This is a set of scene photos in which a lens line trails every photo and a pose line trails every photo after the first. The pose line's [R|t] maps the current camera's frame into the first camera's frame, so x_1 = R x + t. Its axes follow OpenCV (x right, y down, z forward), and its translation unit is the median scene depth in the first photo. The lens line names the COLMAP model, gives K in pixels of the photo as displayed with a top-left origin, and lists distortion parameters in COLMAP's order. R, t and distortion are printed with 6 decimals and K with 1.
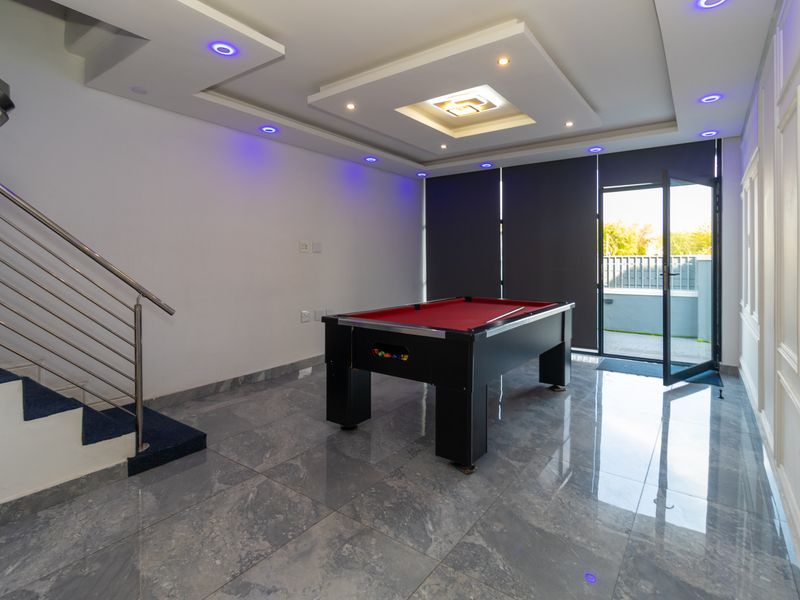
lens RADIAL K [[416.2, 0, 399.7], [0, 416.2, 280.8], [0, 0, 1]] dist [-0.001536, 0.005870]
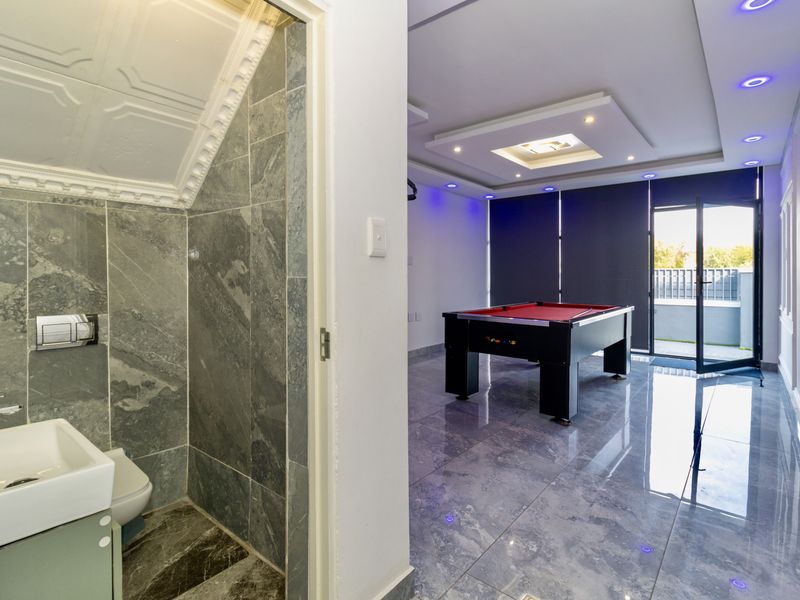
lens RADIAL K [[416.2, 0, 403.5], [0, 416.2, 292.1], [0, 0, 1]] dist [-0.001536, 0.005870]
pose [[0.998401, 0.005843, -0.056224, -0.185631], [-0.006014, 0.999978, -0.002863, 0.019826], [0.056206, 0.003197, 0.998414, -0.249959]]
